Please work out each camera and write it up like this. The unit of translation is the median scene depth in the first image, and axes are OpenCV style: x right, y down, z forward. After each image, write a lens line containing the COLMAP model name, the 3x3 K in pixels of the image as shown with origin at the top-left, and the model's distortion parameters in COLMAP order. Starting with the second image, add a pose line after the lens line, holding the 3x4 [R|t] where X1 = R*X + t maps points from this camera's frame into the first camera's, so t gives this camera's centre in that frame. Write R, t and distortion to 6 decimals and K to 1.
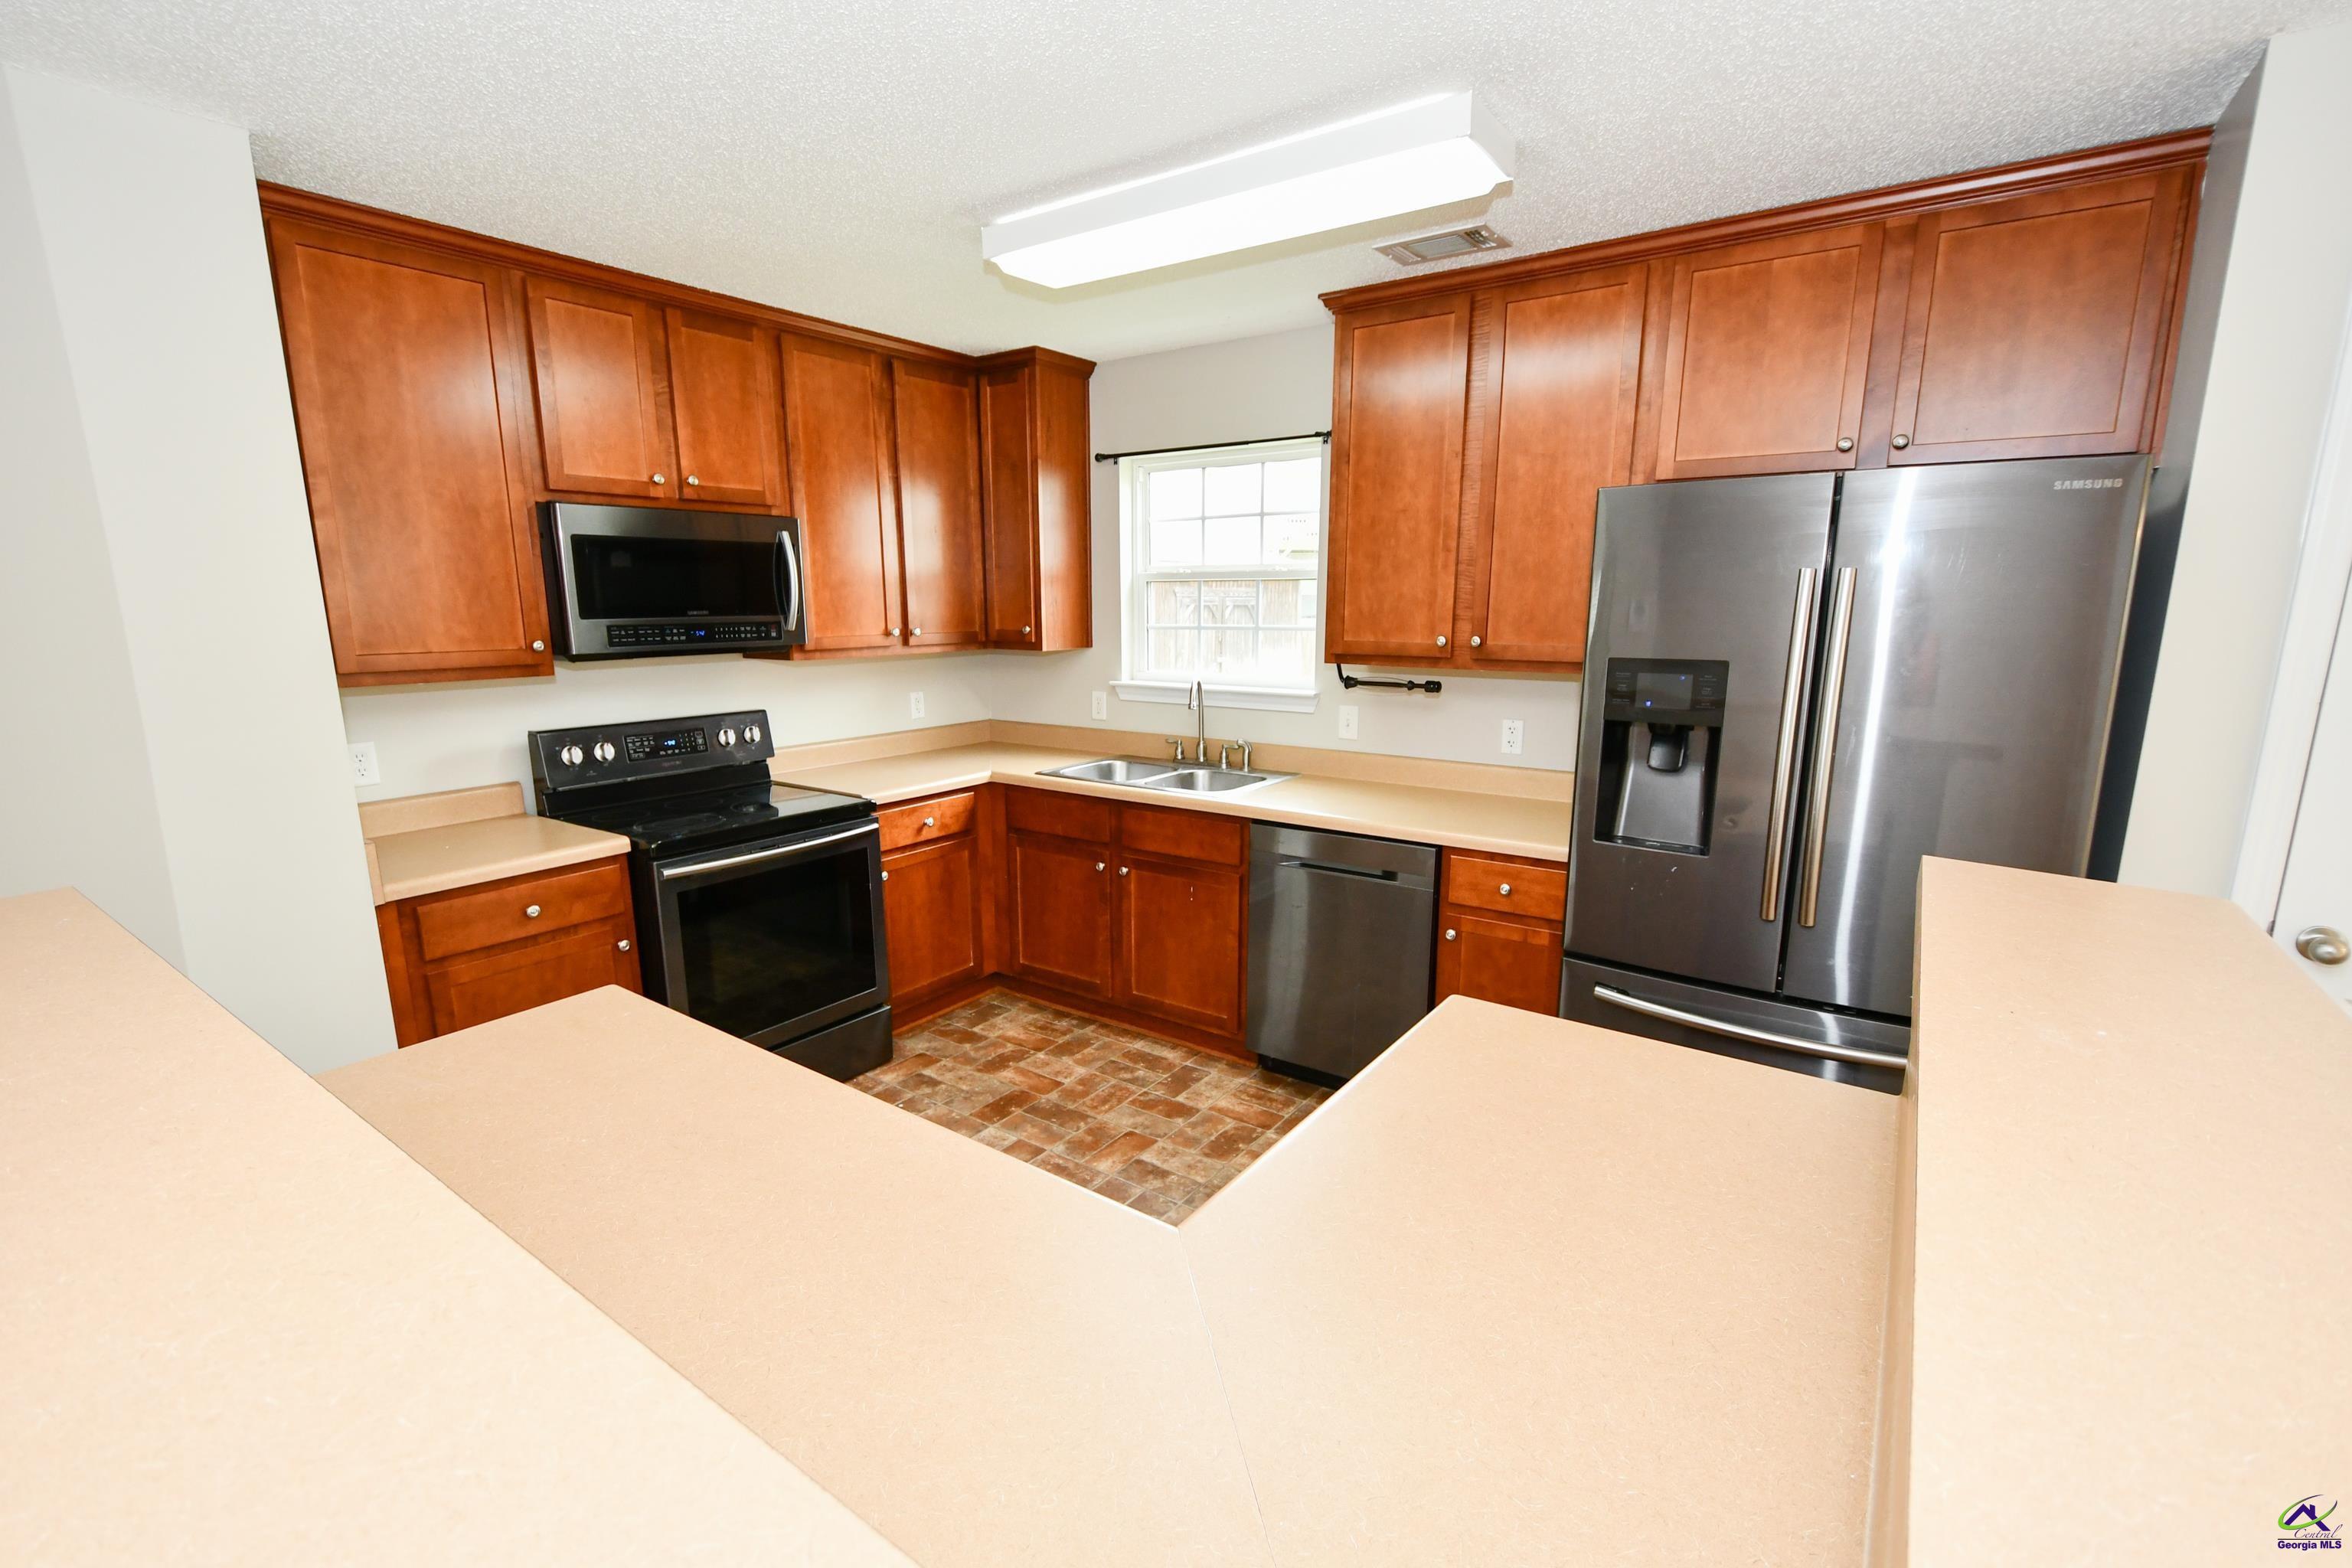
lens RADIAL K [[1033.8, 0, 1160.8], [0, 1033.8, 806.2], [0, 0, 1]] dist [0.003254, -0.006823]
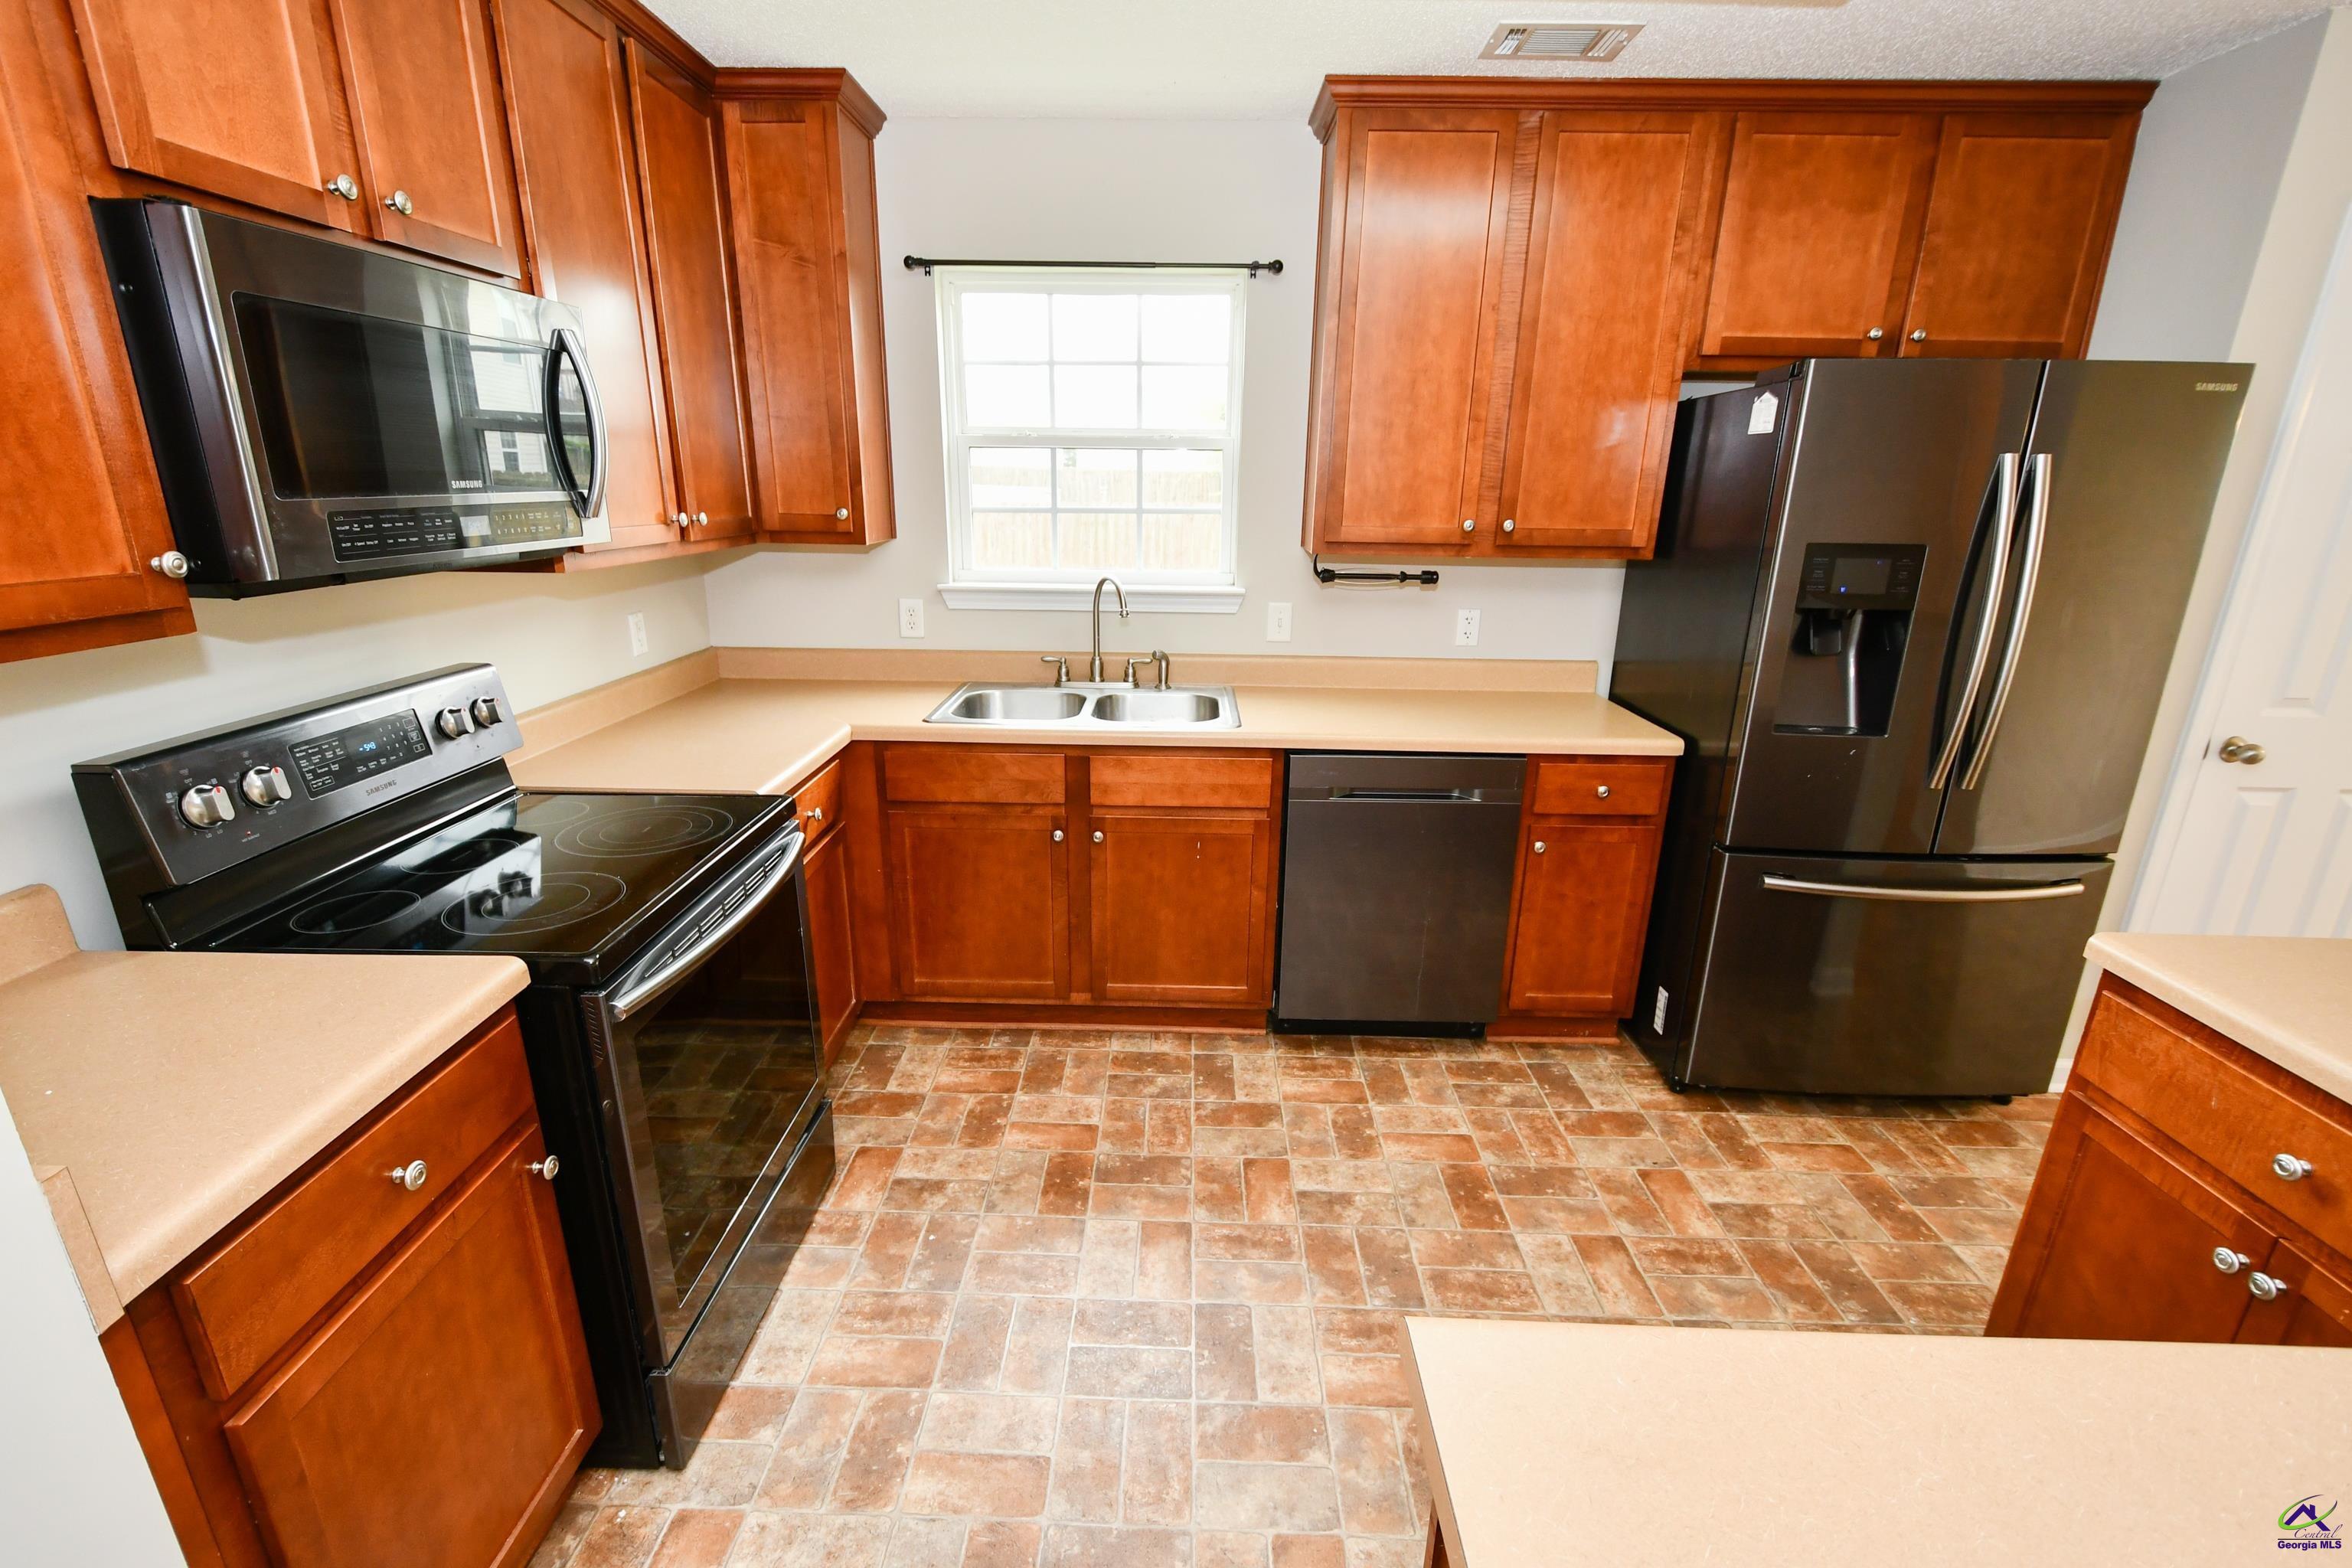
lens RADIAL K [[1033.8, 0, 1157.2], [0, 1033.8, 808.6], [0, 0, 1]] dist [0.003254, -0.006823]
pose [[0.825652, -0.159471, 0.541173, -0.431206], [0.096911, 0.985051, 0.142418, -0.065835], [-0.555795, -0.065142, 0.828763, 0.358097]]
